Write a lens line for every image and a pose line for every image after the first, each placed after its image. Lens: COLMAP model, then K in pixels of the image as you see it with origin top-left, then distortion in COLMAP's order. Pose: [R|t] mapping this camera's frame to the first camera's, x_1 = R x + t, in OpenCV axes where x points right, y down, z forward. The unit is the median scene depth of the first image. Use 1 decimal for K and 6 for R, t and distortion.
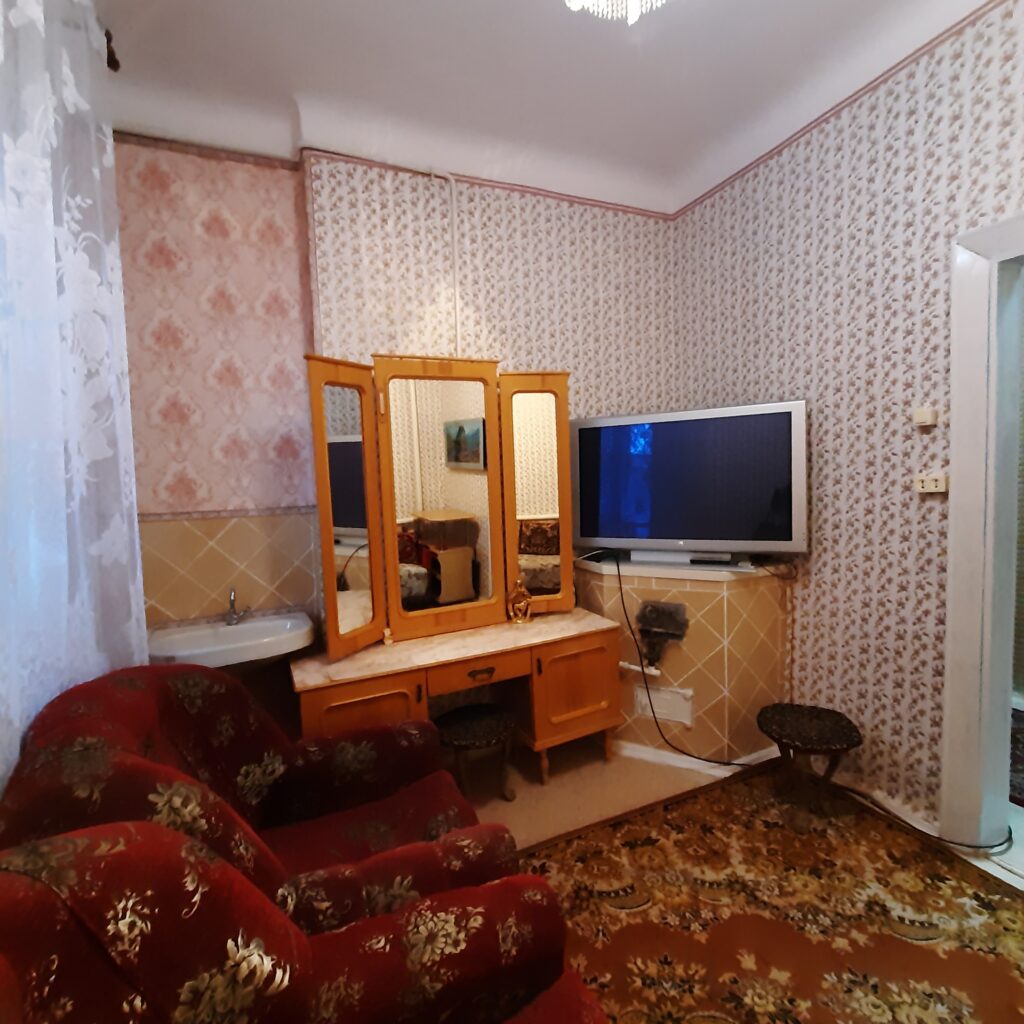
lens RADIAL K [[555.8, 0, 512.0], [0, 555.8, 512.0], [0, 0, 1]] dist [0.003705, 0.000006]
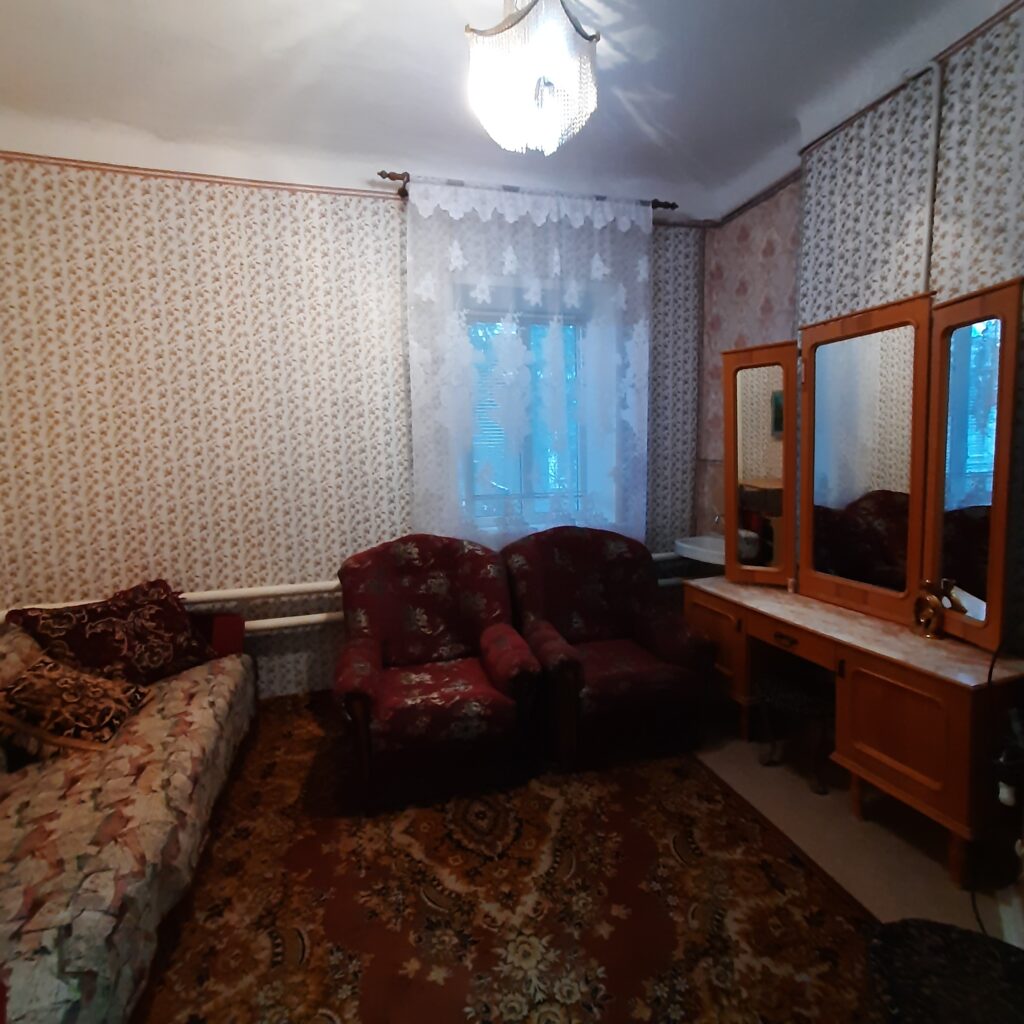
lens RADIAL K [[555.8, 0, 512.0], [0, 555.8, 512.0], [0, 0, 1]] dist [0.003705, 0.000006]
pose [[-0.166269, 0.155247, -0.973783, 0.904919], [-0.036092, 0.985909, 0.163342, -0.080923], [0.985420, 0.062305, -0.158323, 0.599002]]
